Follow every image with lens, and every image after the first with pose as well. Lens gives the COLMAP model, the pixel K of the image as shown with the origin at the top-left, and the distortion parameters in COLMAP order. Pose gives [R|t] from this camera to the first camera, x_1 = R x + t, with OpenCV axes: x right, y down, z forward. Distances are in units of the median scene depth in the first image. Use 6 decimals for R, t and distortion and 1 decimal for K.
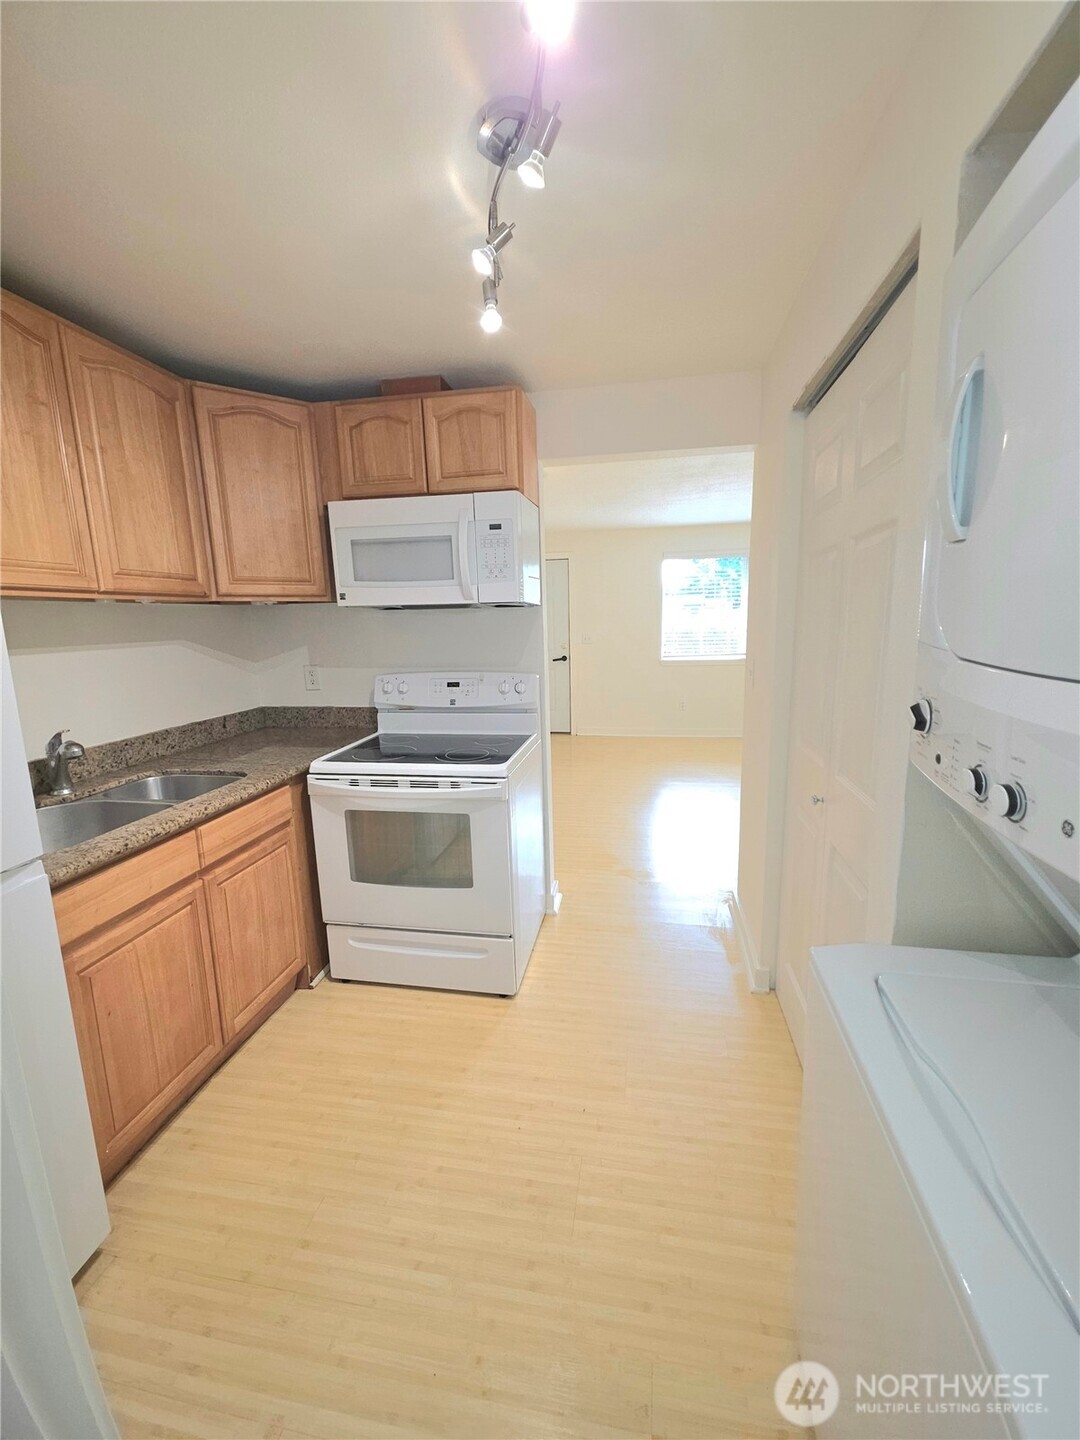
lens RADIAL K [[568.0, 0, 547.6], [0, 568.0, 719.2], [0, 0, 1]] dist [0.017914, -0.009801]
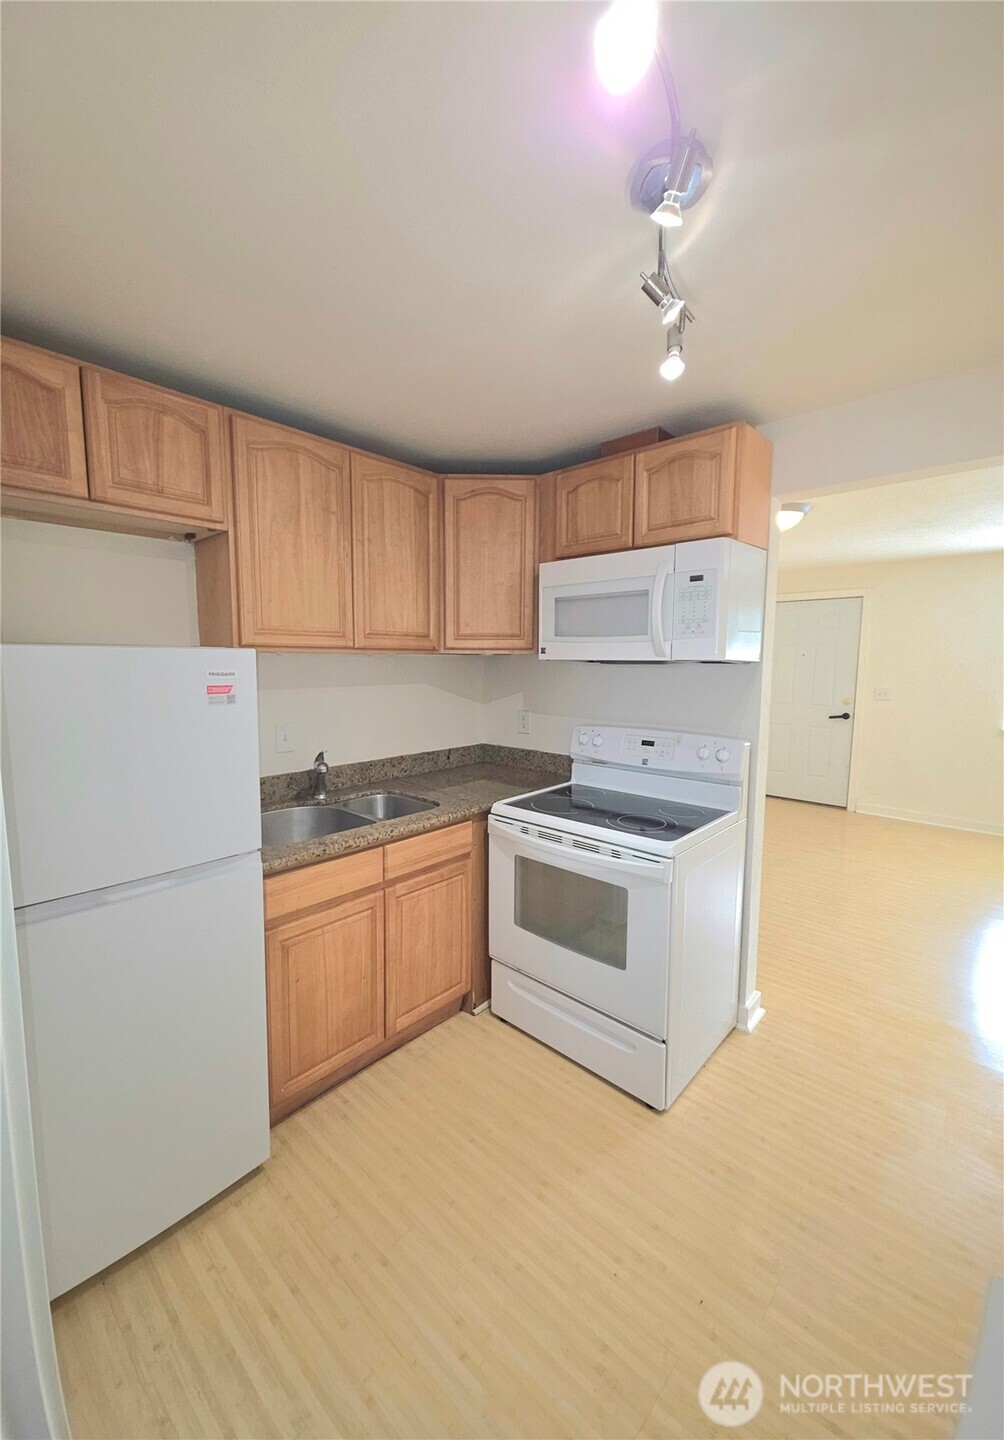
lens RADIAL K [[567.0, 0, 473.5], [0, 567.0, 720.3], [0, 0, 1]] dist [0.014111, -0.008249]
pose [[0.827357, 0.085017, -0.555205, 0.133728], [-0.120097, 0.992395, -0.027003, -0.046243], [0.548687, 0.089019, 0.831275, 0.073010]]
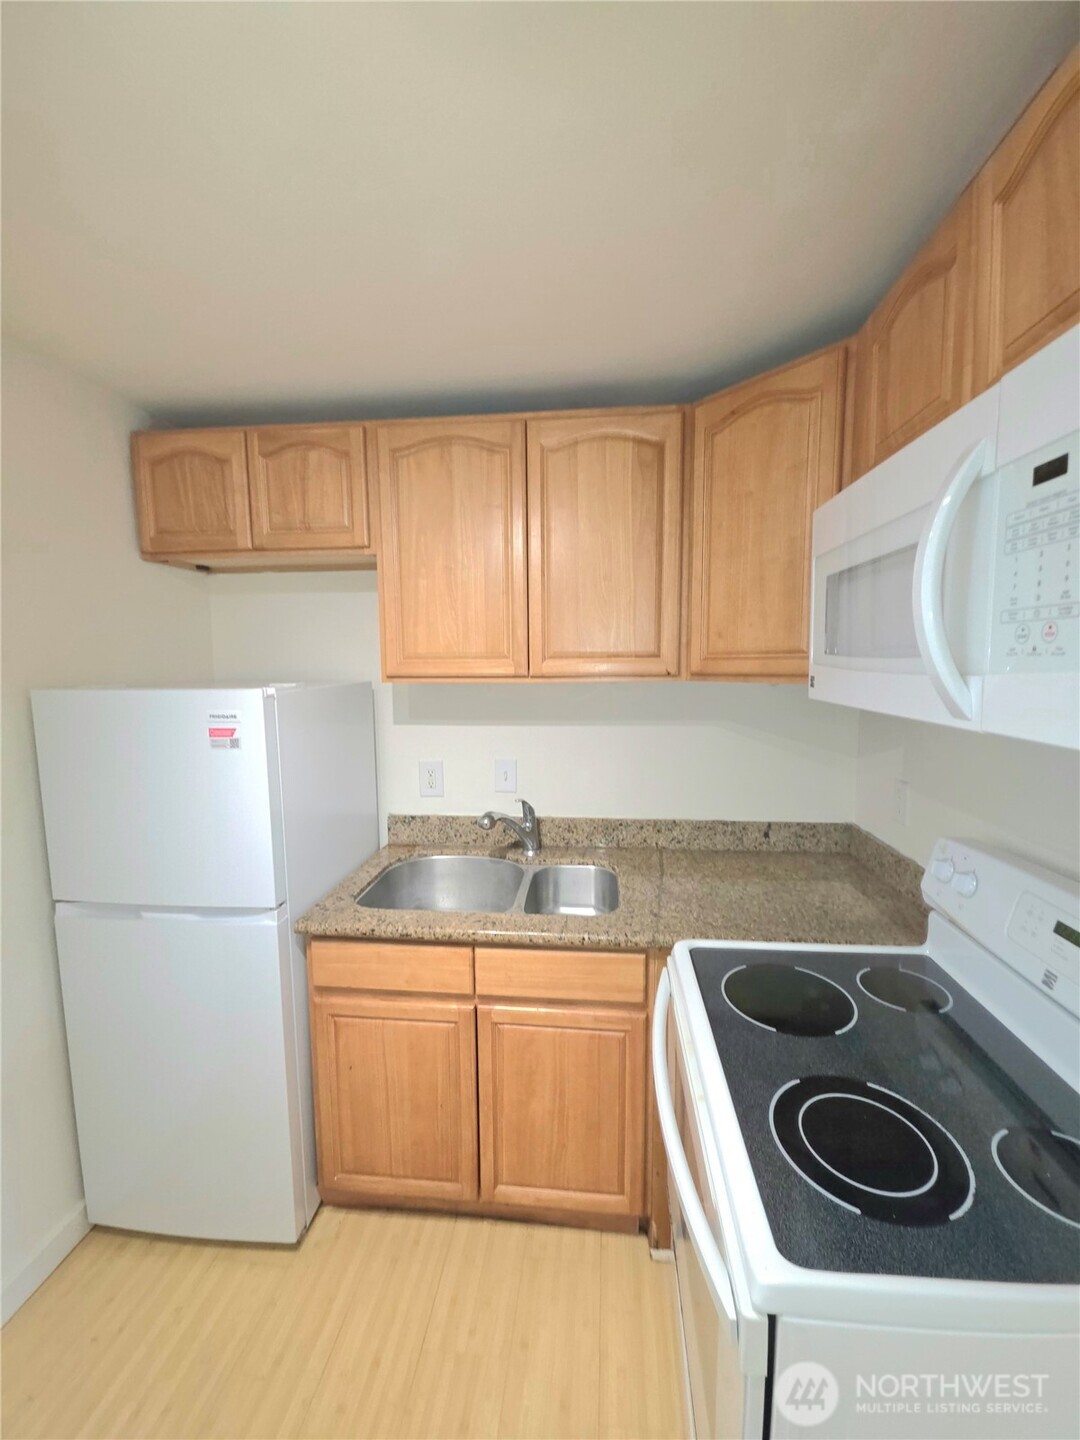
lens RADIAL K [[576.5, 0, 552.5], [0, 576.5, 721.3], [0, 0, 1]] dist [0.018500, -0.010540]
pose [[0.077902, 0.128089, -0.988698, 0.179632], [-0.168433, 0.979147, 0.113581, -0.210427], [0.982630, 0.157682, 0.097852, 0.750833]]
